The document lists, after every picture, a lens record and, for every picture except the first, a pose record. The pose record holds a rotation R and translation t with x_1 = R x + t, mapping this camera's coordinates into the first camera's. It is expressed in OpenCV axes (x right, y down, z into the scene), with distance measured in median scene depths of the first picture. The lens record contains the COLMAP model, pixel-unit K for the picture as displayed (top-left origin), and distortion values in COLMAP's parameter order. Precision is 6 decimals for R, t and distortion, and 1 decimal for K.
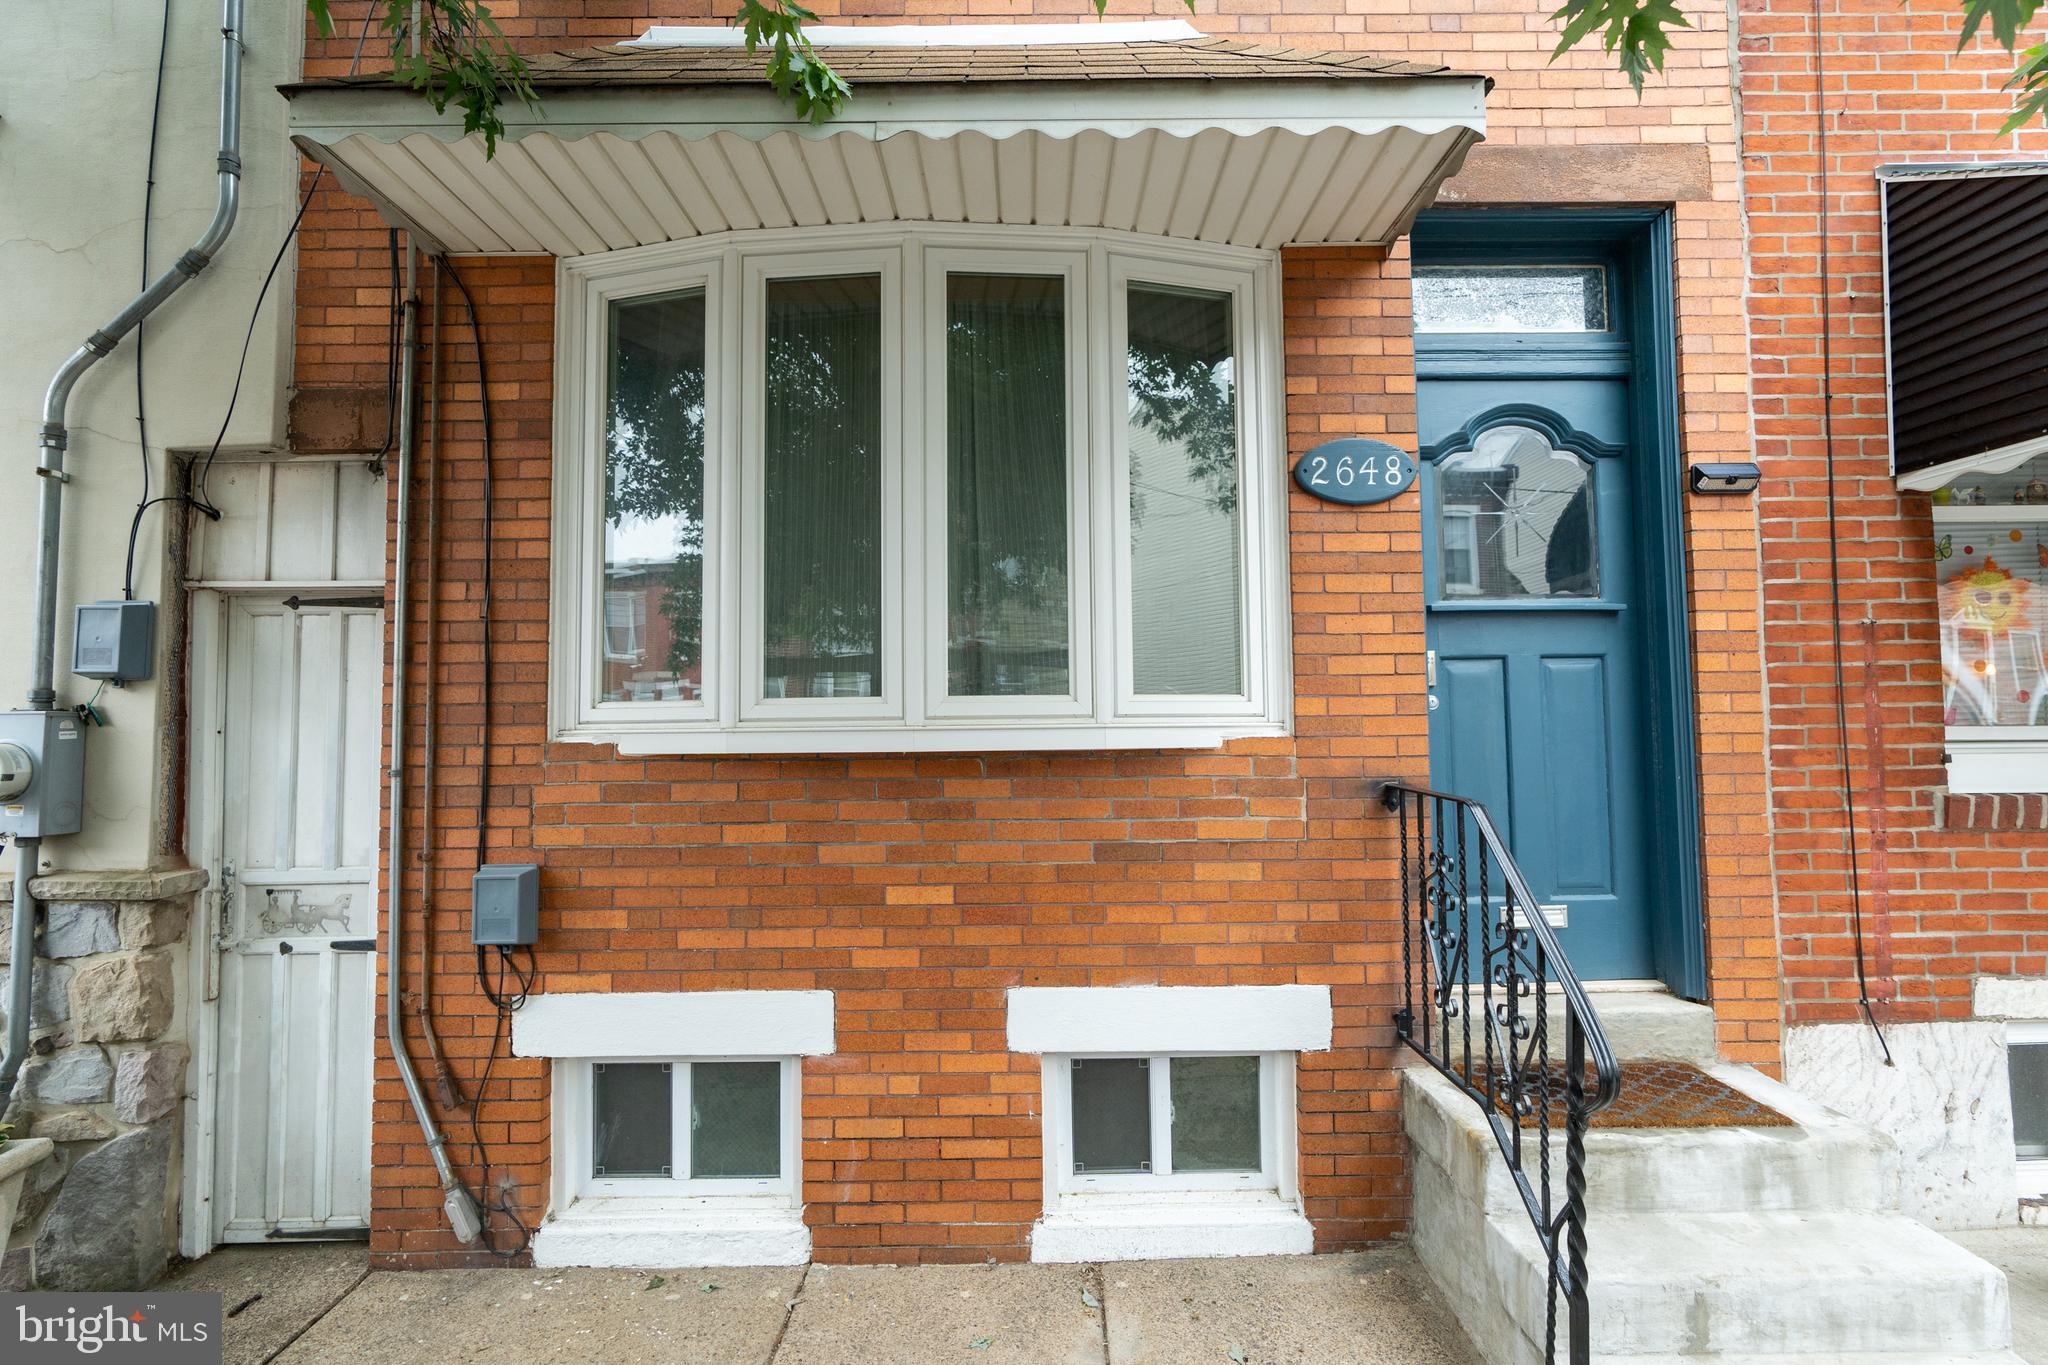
lens RADIAL K [[921.9, 0, 1024.0], [0, 921.9, 679.8], [0, 0, 1]] dist [-0.006189, 0.001802]
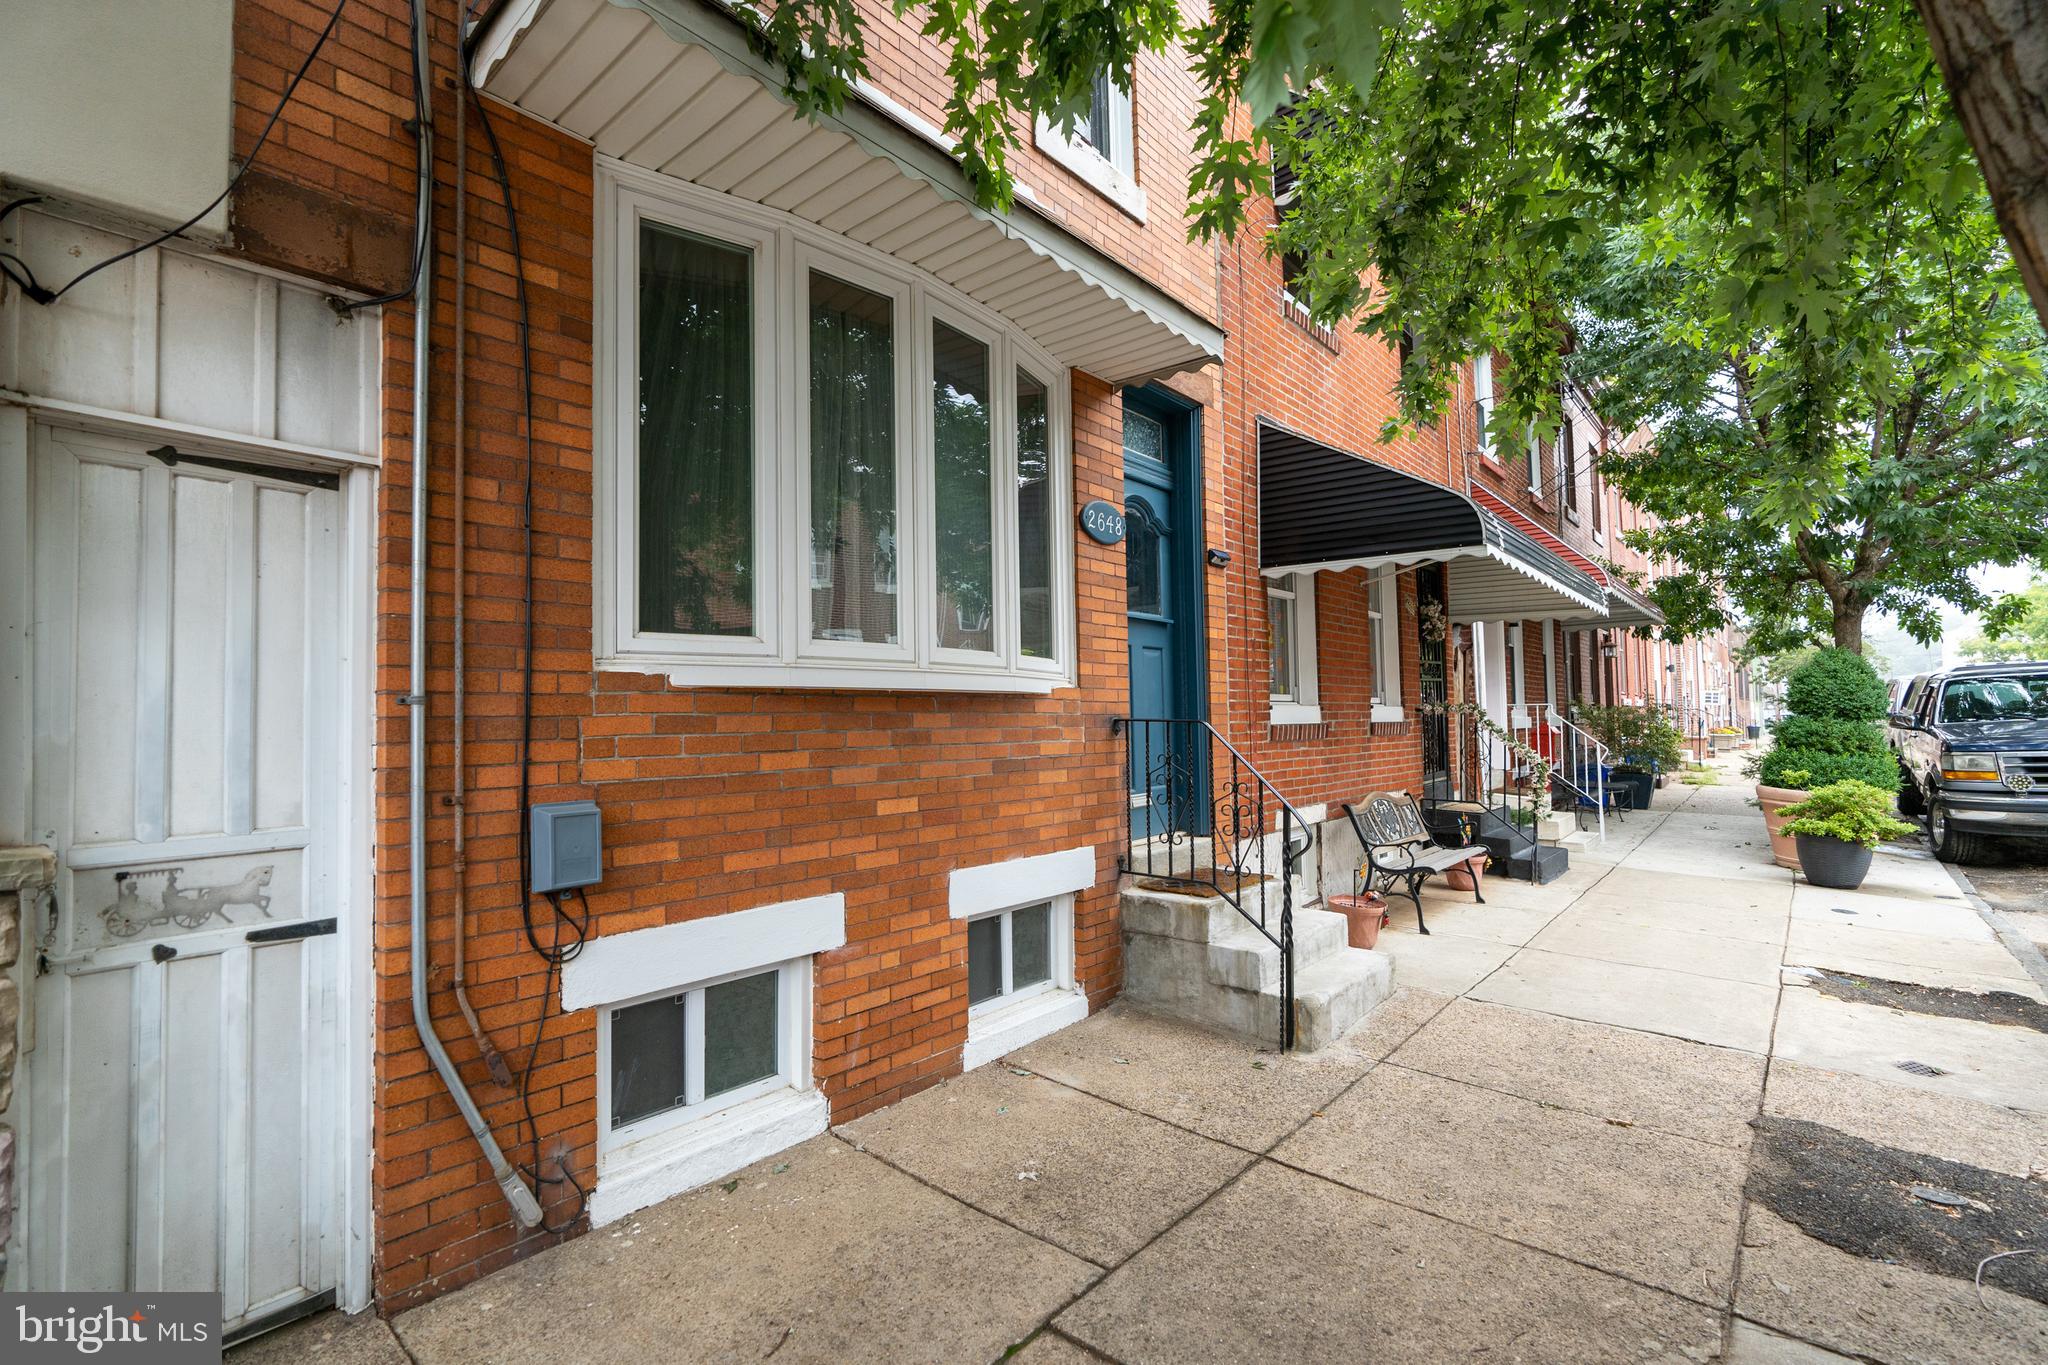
lens RADIAL K [[934.4, 0, 1021.9], [0, 934.4, 678.8], [0, 0, 1]] dist [-0.005457, 0.001346]
pose [[0.647572, 0.037024, 0.761104, -0.966031], [-0.033839, 0.999231, -0.019816, 0.081205], [-0.761253, -0.012923, 0.648327, 0.058659]]
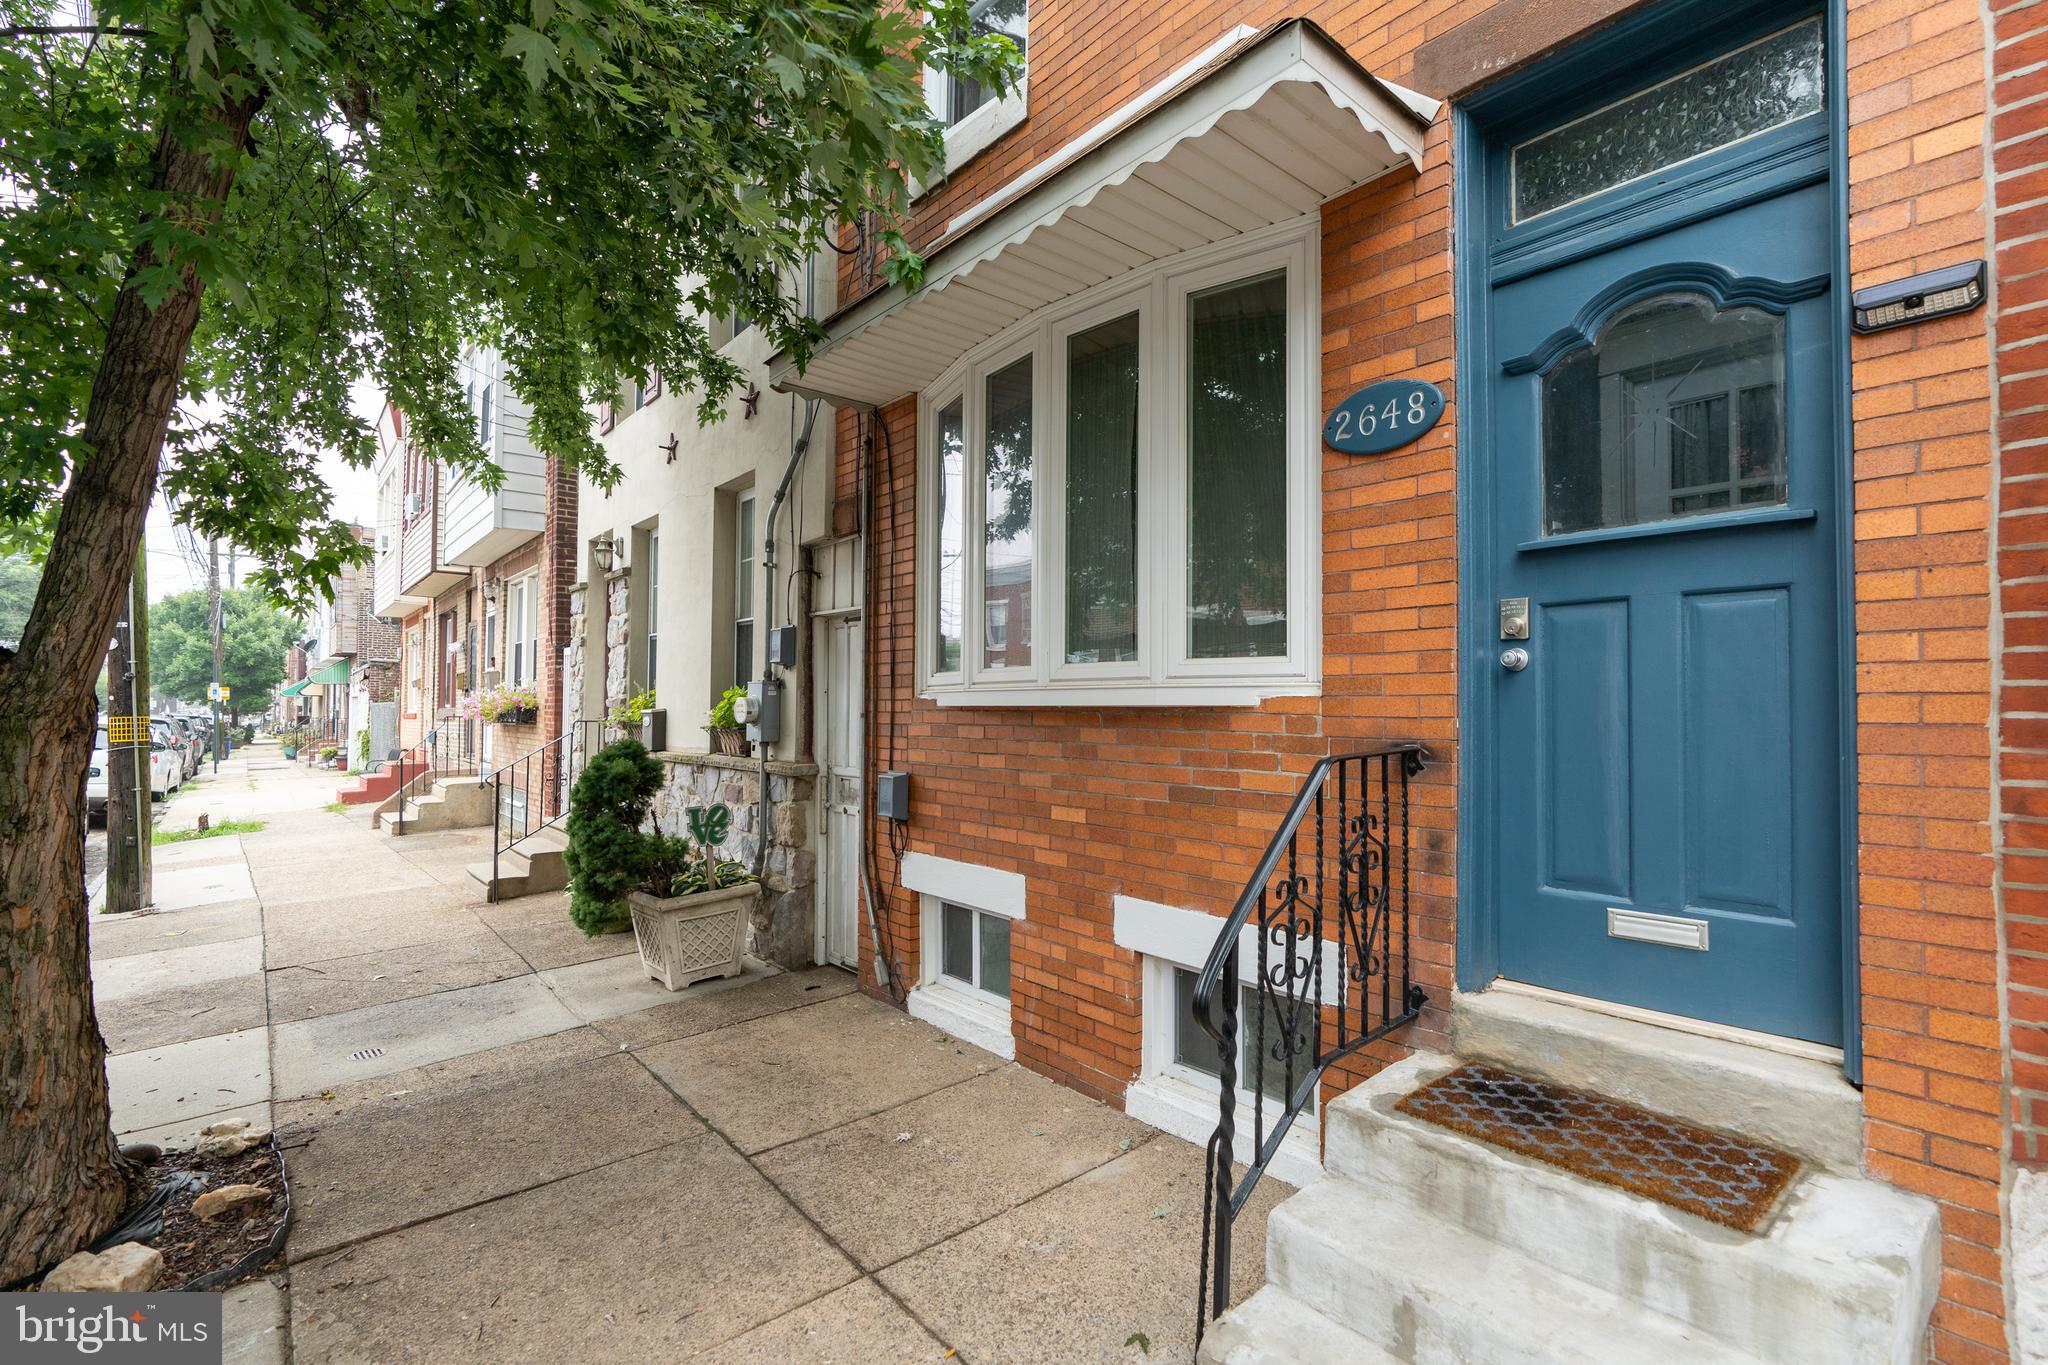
lens RADIAL K [[921.9, 0, 1024.0], [0, 921.9, 679.8], [0, 0, 1]] dist [-0.006189, 0.001802]
pose [[0.648281, -0.010154, -0.761334, 0.855688], [0.032353, 0.999375, 0.014220, 0.019179], [0.760714, -0.033850, 0.648205, 0.097087]]
